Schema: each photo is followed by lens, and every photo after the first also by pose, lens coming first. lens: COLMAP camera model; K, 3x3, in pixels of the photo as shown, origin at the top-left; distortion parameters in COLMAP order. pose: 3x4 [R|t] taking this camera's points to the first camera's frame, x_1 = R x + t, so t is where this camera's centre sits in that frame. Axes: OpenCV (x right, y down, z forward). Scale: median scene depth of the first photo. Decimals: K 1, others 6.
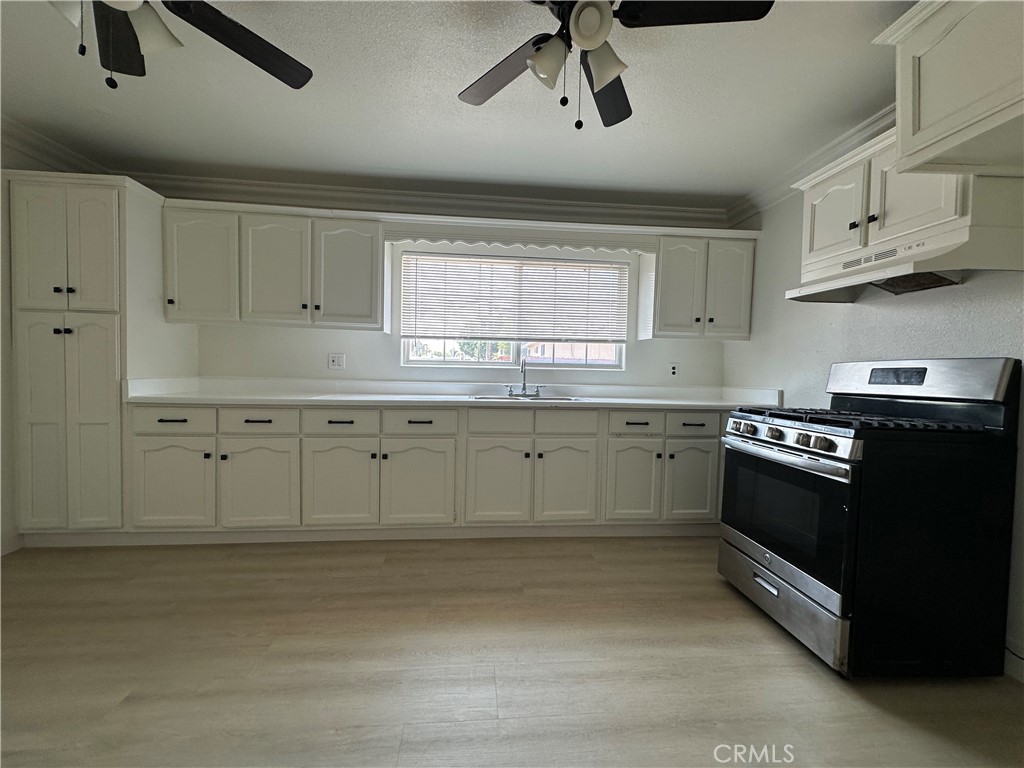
lens RADIAL K [[407.8, 0, 508.9], [0, 407.8, 384.7], [0, 0, 1]] dist [-0.003116, -0.000177]
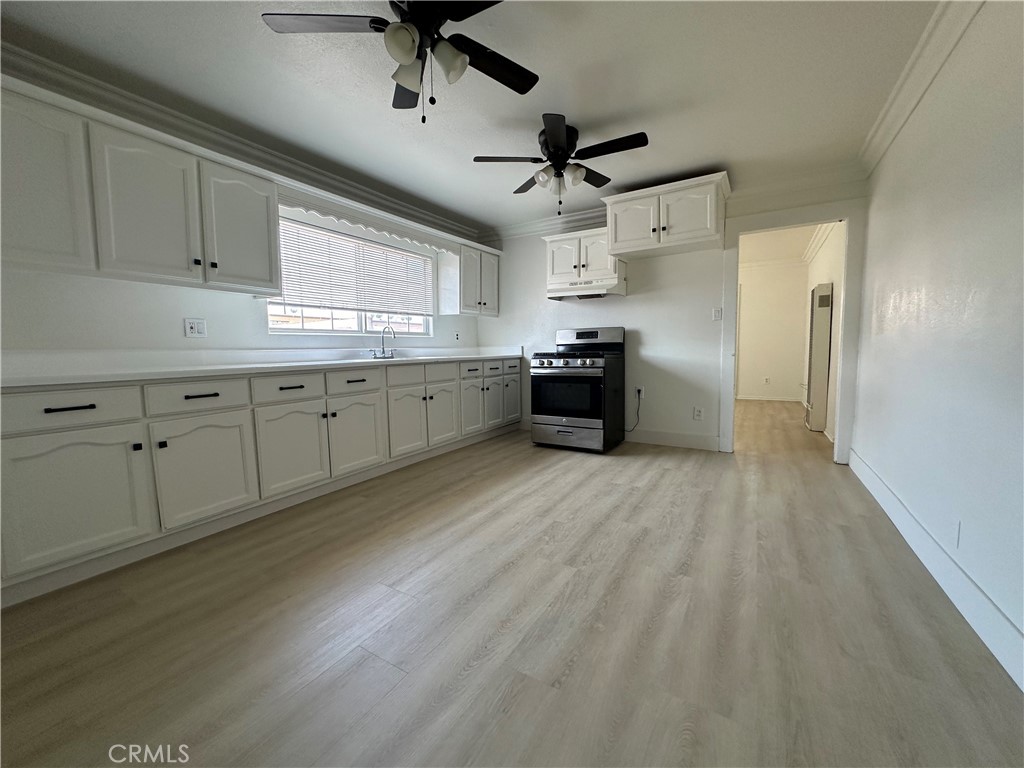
lens RADIAL K [[407.8, 0, 508.9], [0, 407.8, 384.7], [0, 0, 1]] dist [-0.003116, -0.000177]
pose [[0.597443, -0.102141, 0.795380, -0.881634], [0.052472, 0.994709, 0.088324, 0.023314], [-0.800193, -0.011033, 0.599641, -0.034542]]
